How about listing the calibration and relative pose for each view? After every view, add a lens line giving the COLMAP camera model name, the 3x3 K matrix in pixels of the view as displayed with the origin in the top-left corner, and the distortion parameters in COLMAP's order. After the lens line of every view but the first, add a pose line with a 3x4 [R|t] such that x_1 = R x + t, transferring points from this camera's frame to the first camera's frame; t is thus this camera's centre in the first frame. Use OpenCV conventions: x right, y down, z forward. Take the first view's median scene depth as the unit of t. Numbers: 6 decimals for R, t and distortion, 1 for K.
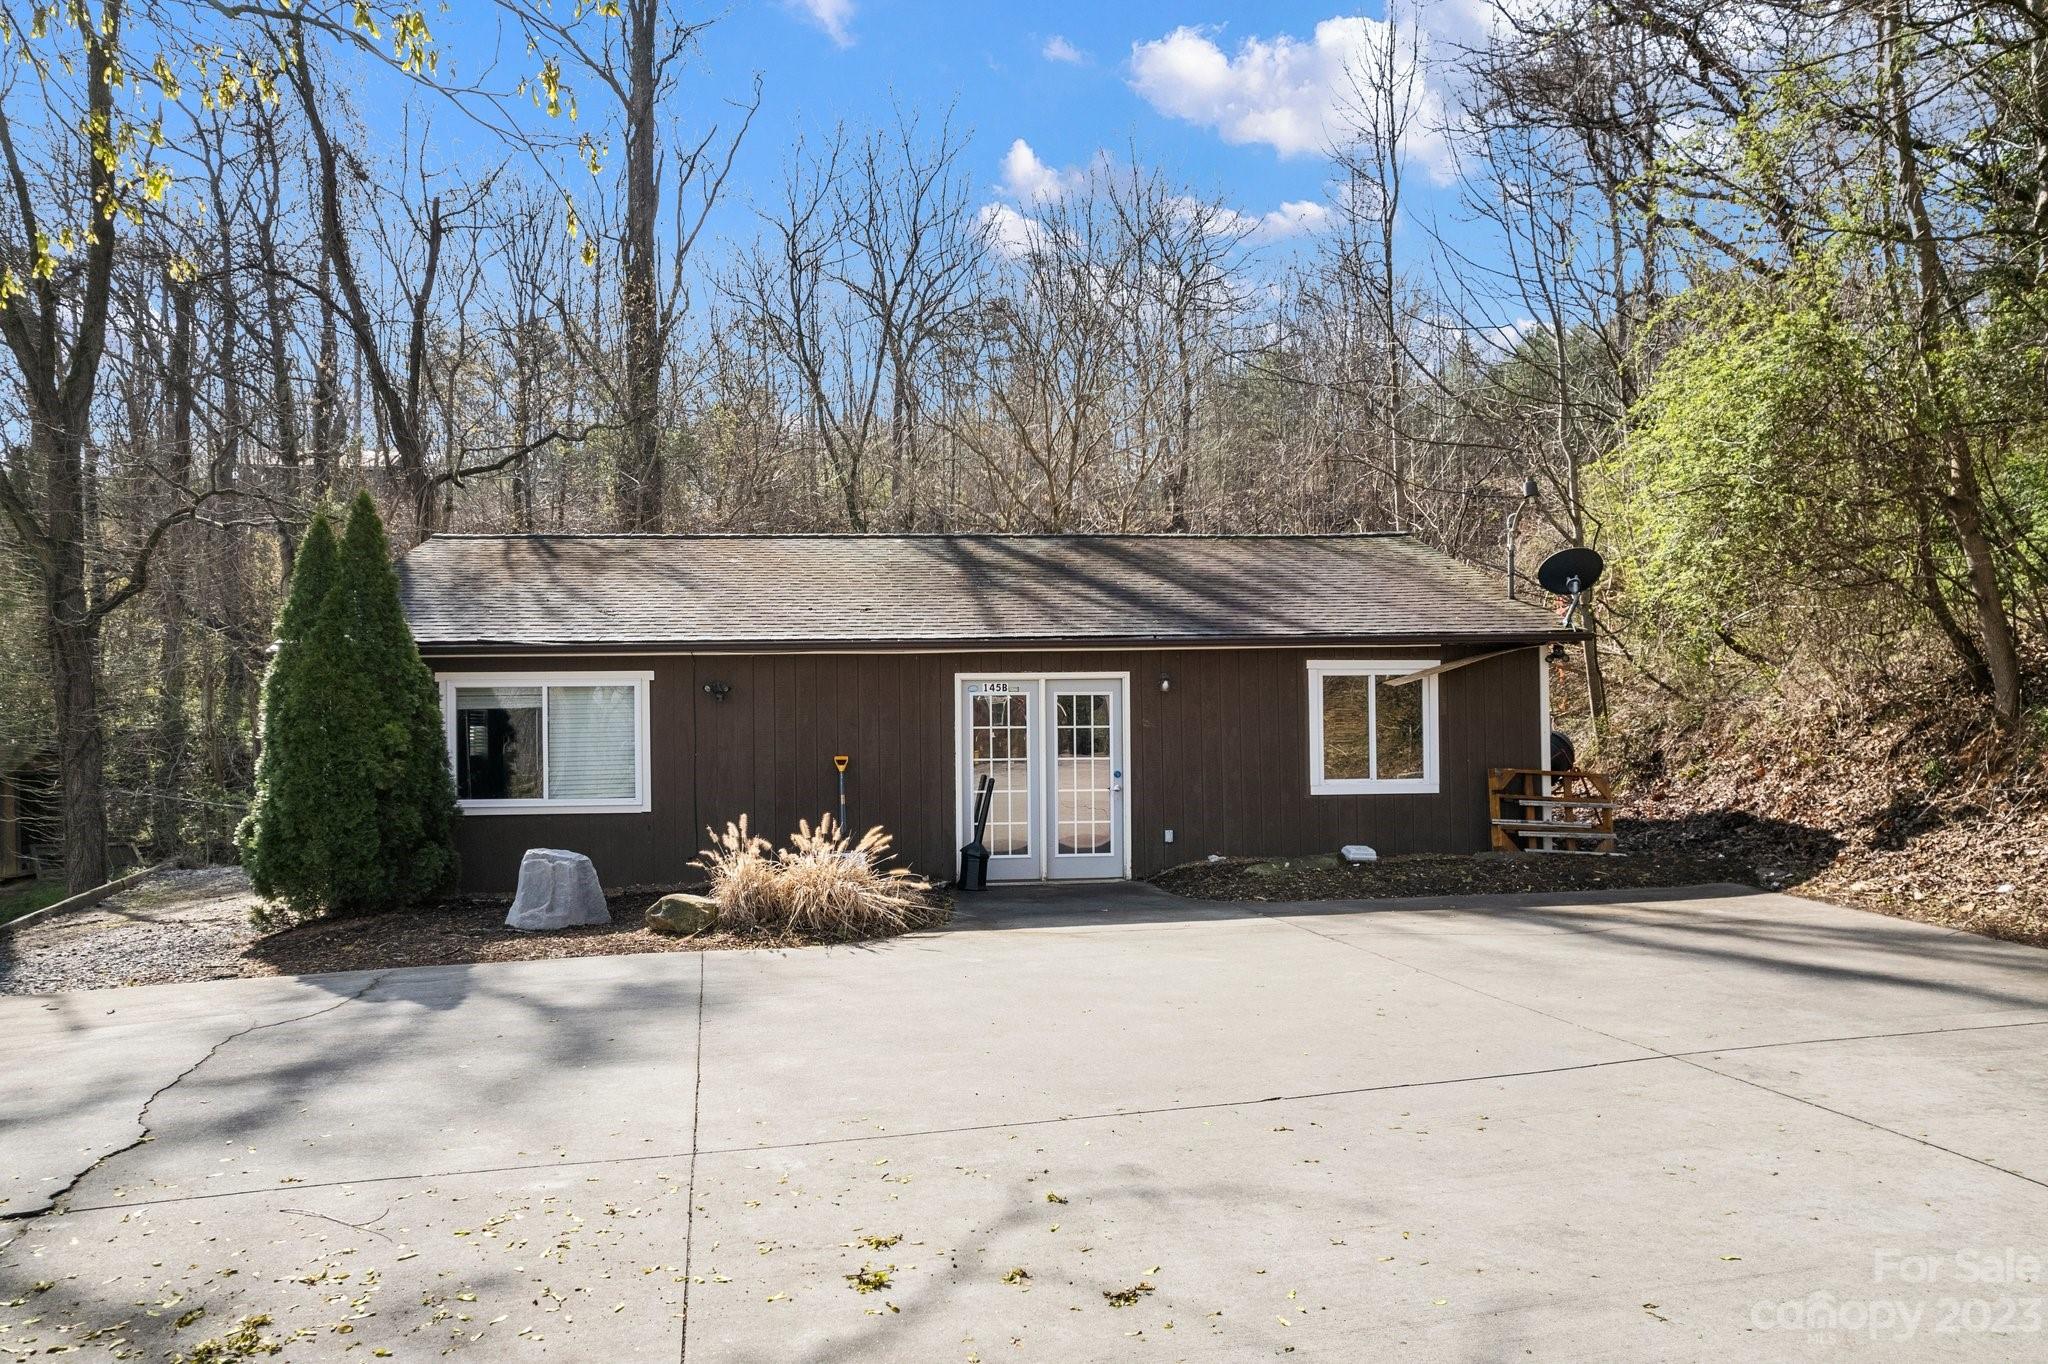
lens RADIAL K [[1314.9, 0, 1030.1], [0, 1314.9, 683.2], [0, 0, 1]] dist [-0.064571, 0.054878]
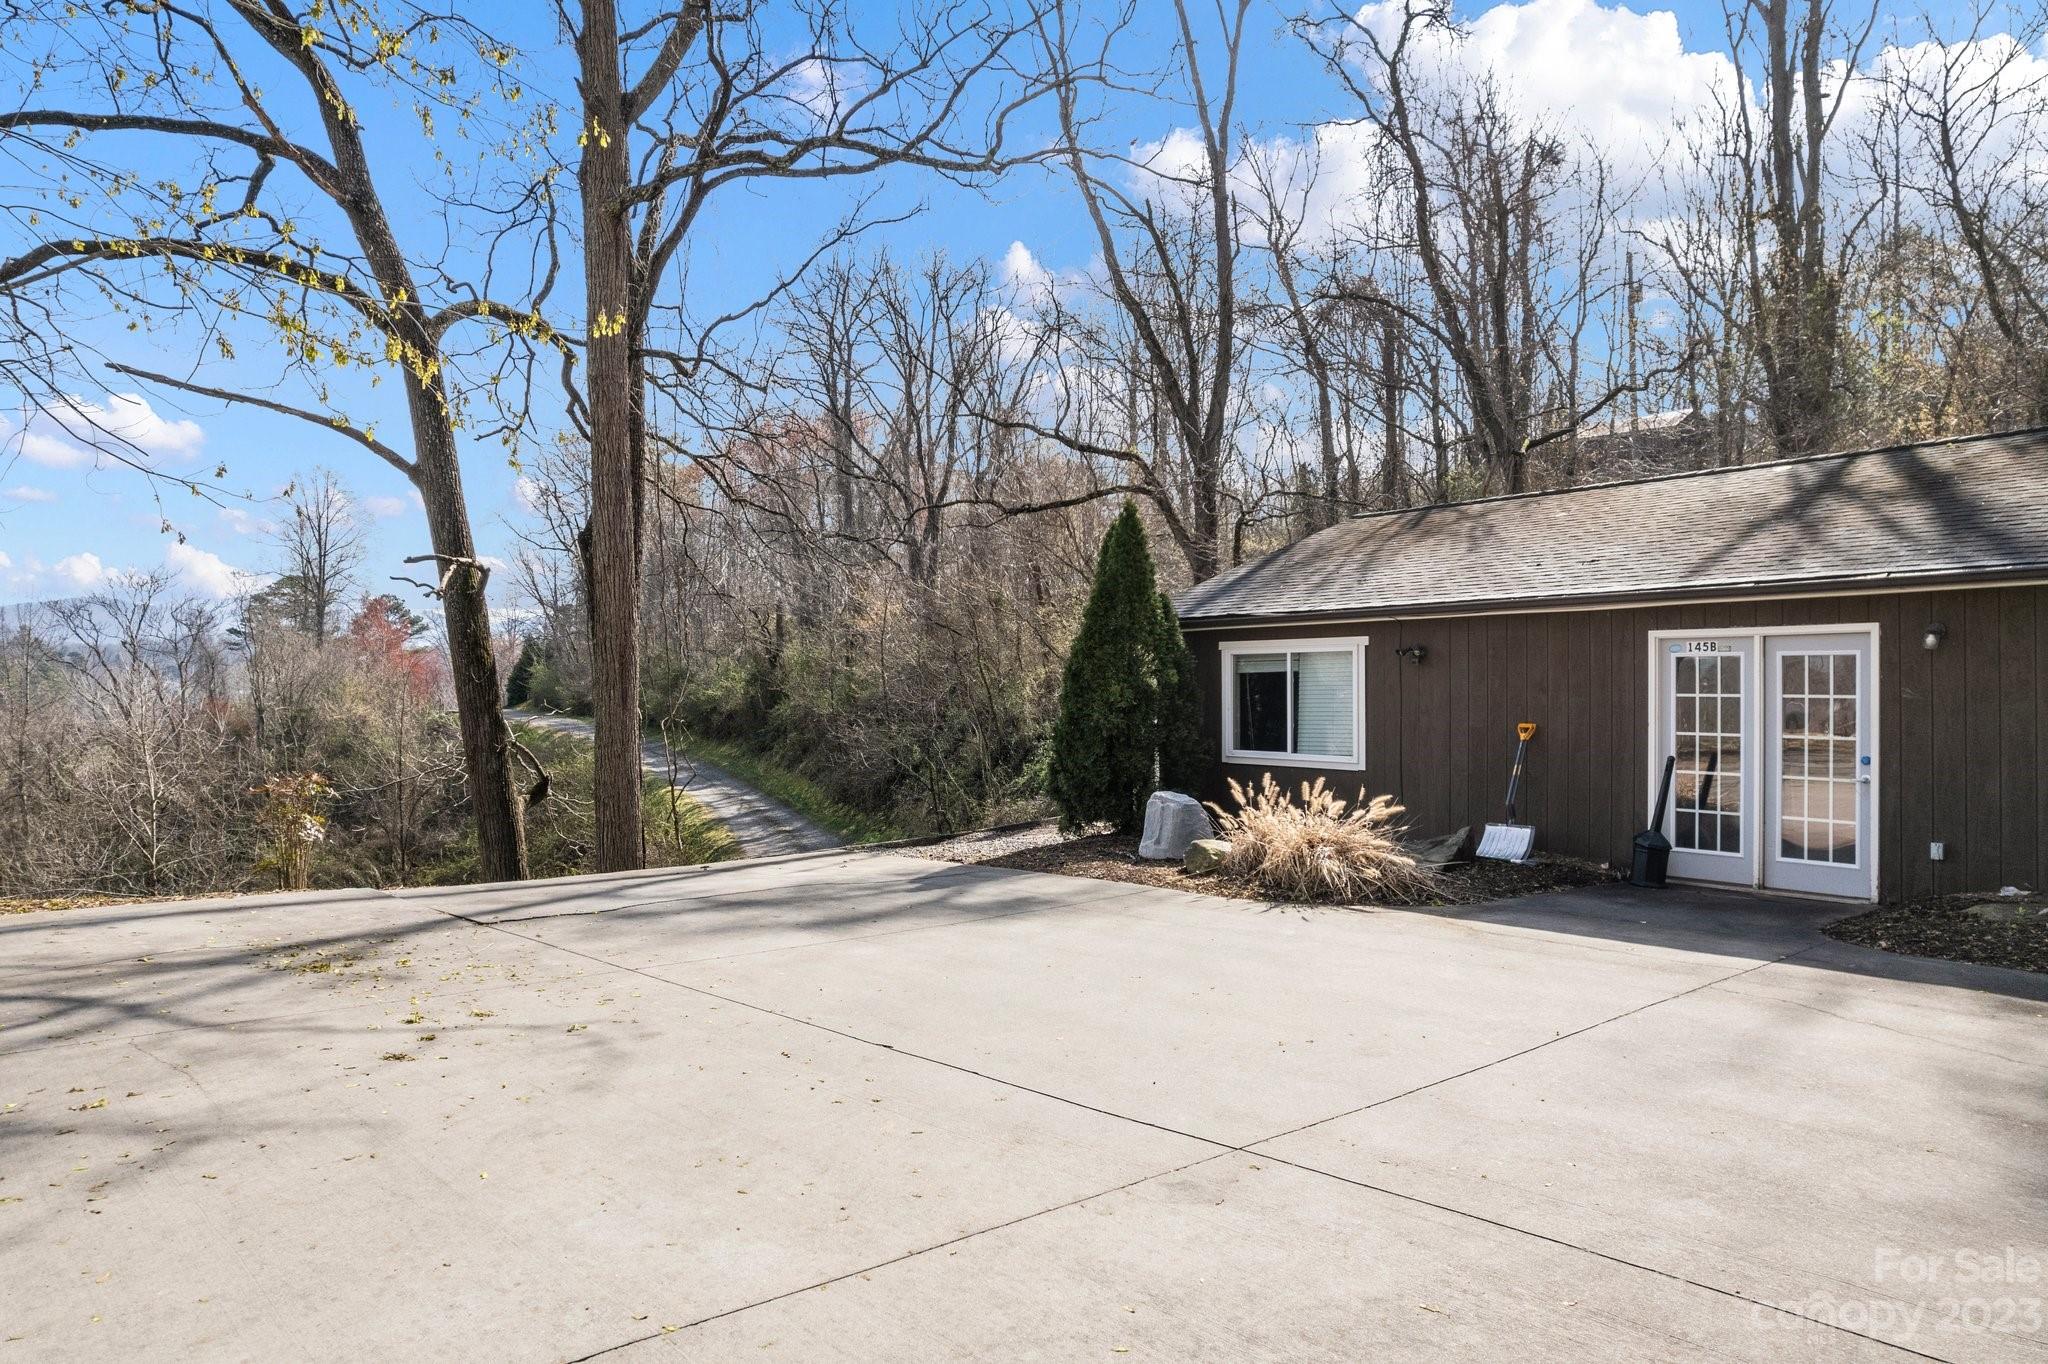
lens RADIAL K [[1314.9, 0, 1030.1], [0, 1314.9, 683.2], [0, 0, 1]] dist [-0.064571, 0.054878]
pose [[0.515101, 0.008580, -0.857086, 0.573816], [0.019361, 0.999578, 0.021642, 0.000179], [0.856911, -0.027741, 0.514718, 0.274736]]
